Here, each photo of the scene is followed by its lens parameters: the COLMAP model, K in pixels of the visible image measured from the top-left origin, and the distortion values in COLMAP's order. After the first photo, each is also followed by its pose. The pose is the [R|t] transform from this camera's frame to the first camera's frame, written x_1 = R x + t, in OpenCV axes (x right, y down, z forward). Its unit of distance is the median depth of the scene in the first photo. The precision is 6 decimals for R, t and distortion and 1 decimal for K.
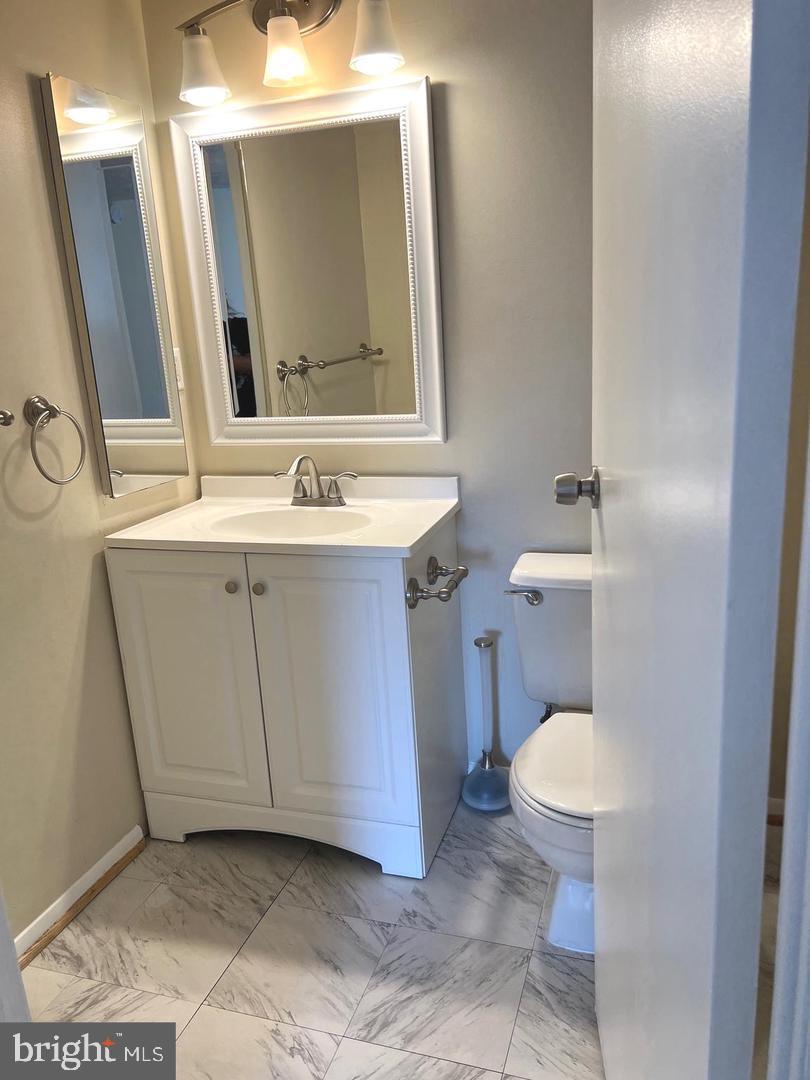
lens RADIAL K [[823.4, 0, 409.3], [0, 823.4, 540.6], [0, 0, 1]] dist [0.039652, -0.038031]
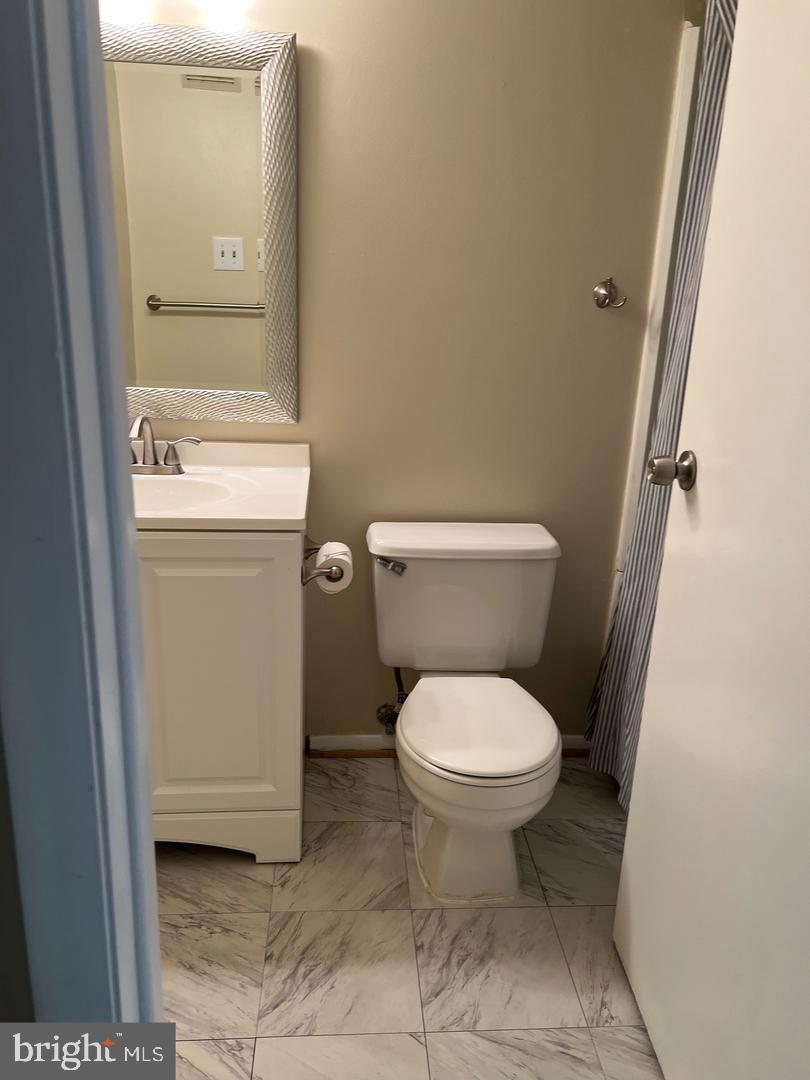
lens RADIAL K [[823.4, 0, 406.2], [0, 823.4, 541.7], [0, 0, 1]] dist [0.039652, -0.038031]
pose [[0.914759, -0.027030, 0.403096, -0.232544], [0.009518, 0.998924, 0.045386, -0.007205], [-0.403889, -0.037681, 0.914032, 0.071715]]
